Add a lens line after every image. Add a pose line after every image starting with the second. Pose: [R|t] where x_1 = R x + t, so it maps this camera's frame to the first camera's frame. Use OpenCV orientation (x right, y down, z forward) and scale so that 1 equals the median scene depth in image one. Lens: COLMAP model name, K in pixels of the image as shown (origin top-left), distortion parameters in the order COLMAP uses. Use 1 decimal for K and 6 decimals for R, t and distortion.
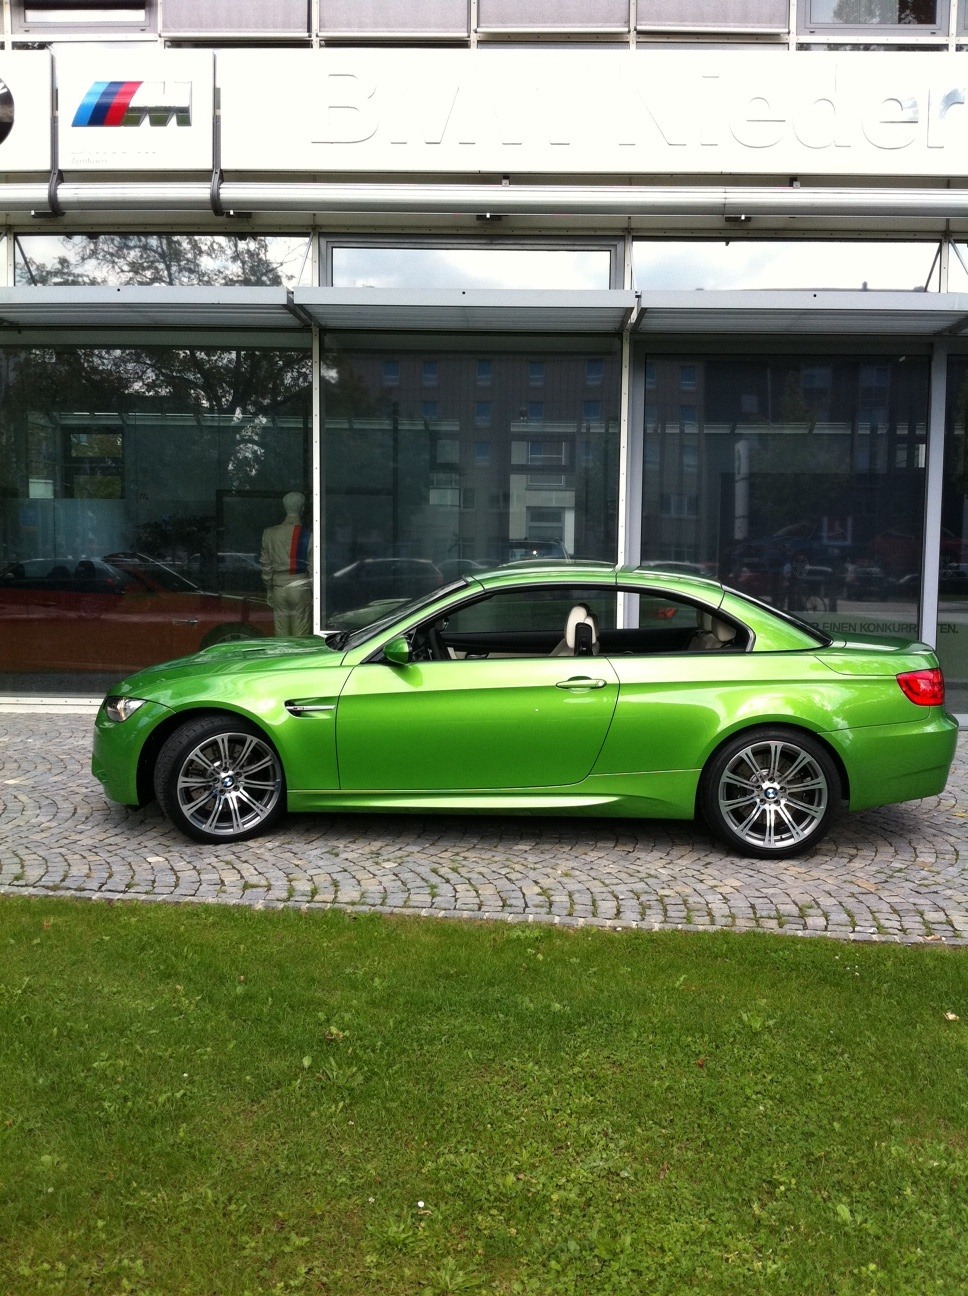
lens RADIAL K [[1224.0, 0, 481.3], [0, 1224.0, 652.6], [0, 0, 1]] dist [0.029125, 0.000000]
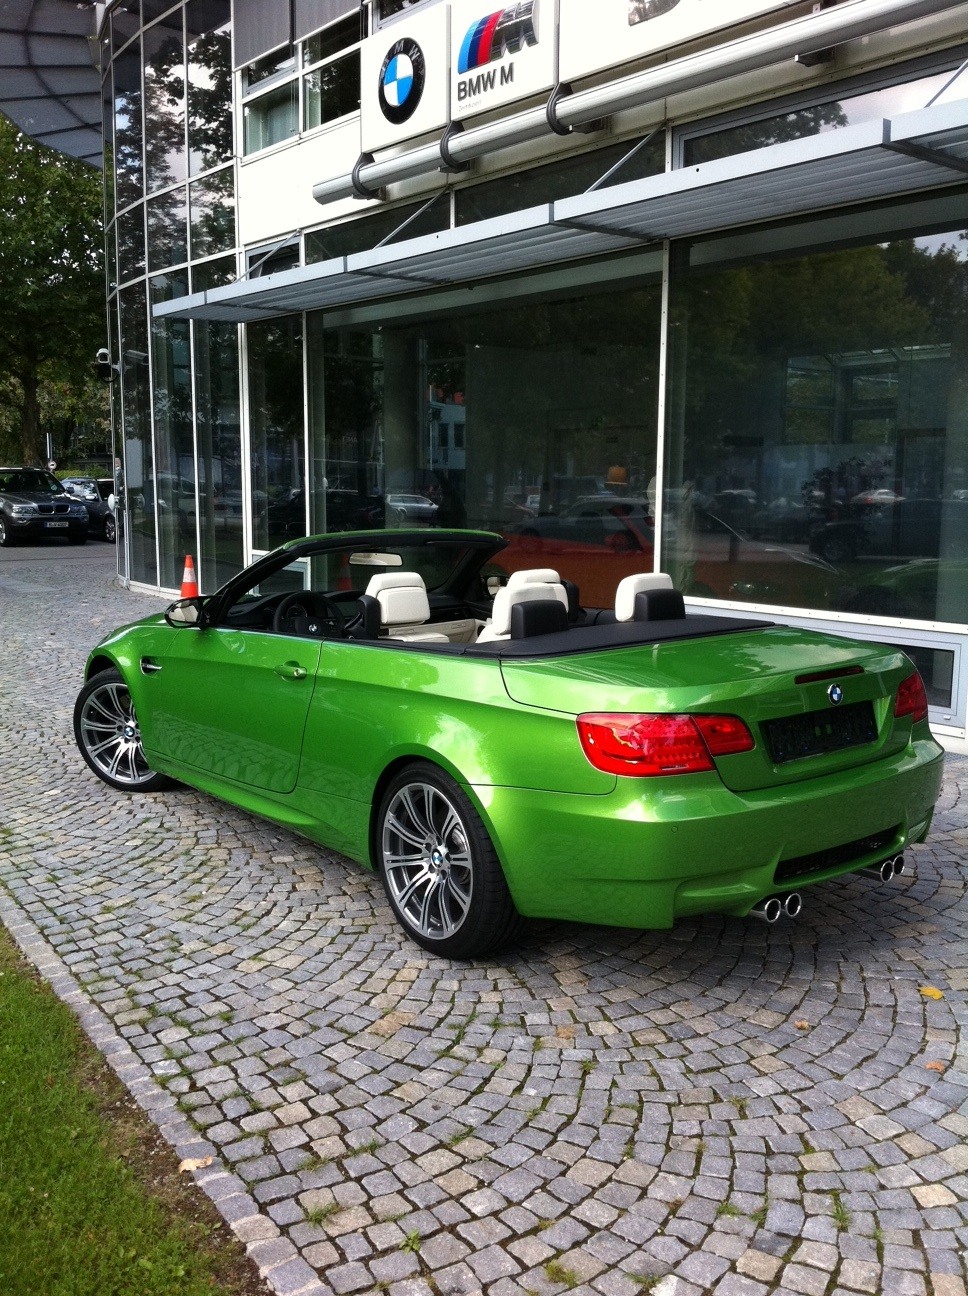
lens RADIAL K [[1224.0, 0, 478.7], [0, 1224.0, 642.4], [0, 0, 1]] dist [0.029125, 0.000000]
pose [[0.647890, 0.086185, -0.756843, 0.819656], [-0.058584, 0.996274, 0.063300, -0.054967], [0.759478, 0.003327, 0.650525, 0.615074]]
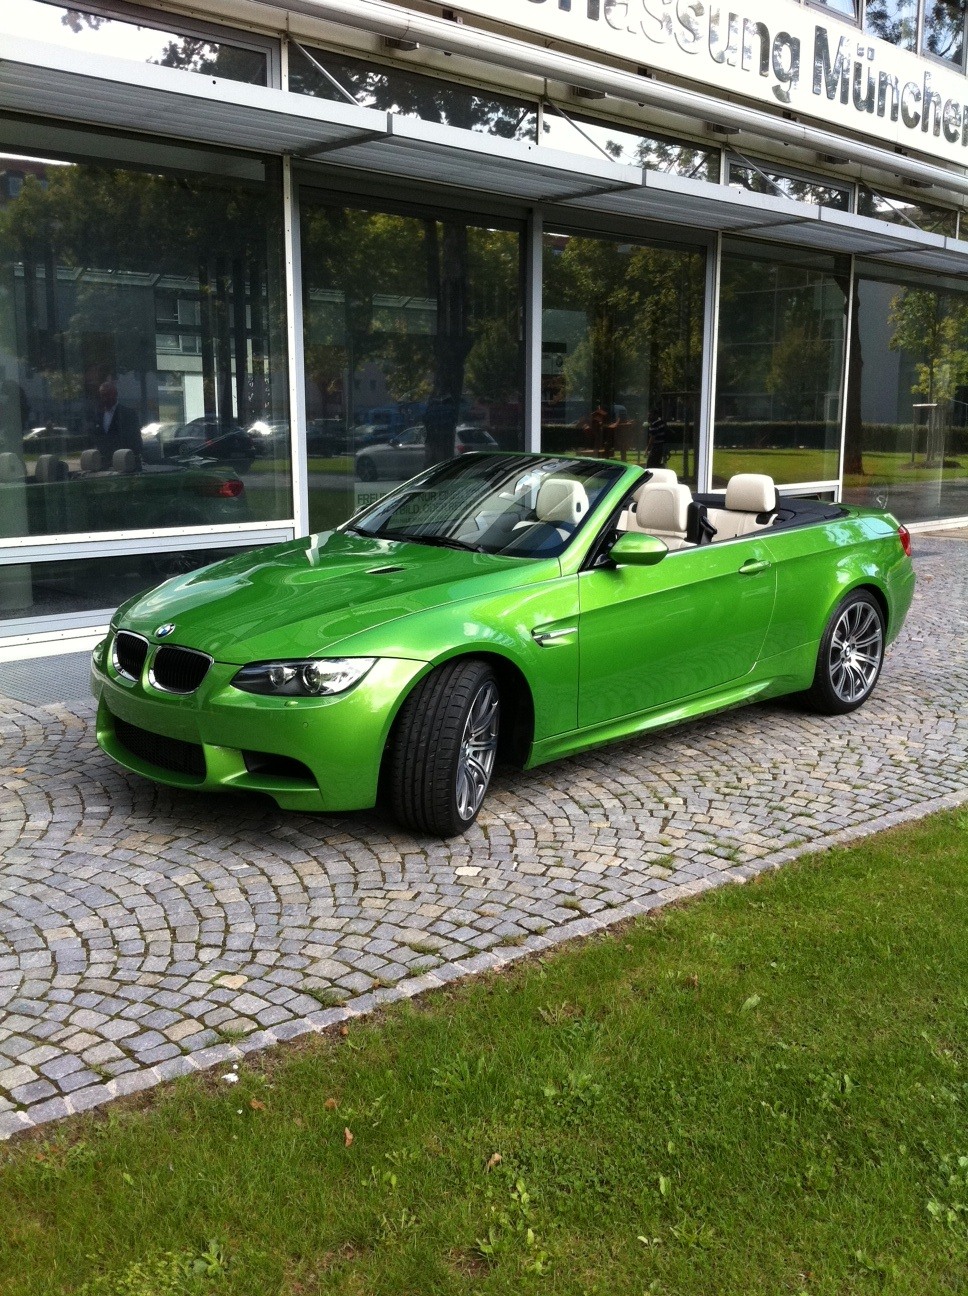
lens RADIAL K [[1224.0, 0, 509.6], [0, 1224.0, 646.9], [0, 0, 1]] dist [0.029125, 0.000000]
pose [[0.680952, -0.148796, 0.717053, -0.785165], [0.067928, 0.987753, 0.140461, -0.064081], [-0.729171, -0.046939, 0.682720, 0.524932]]
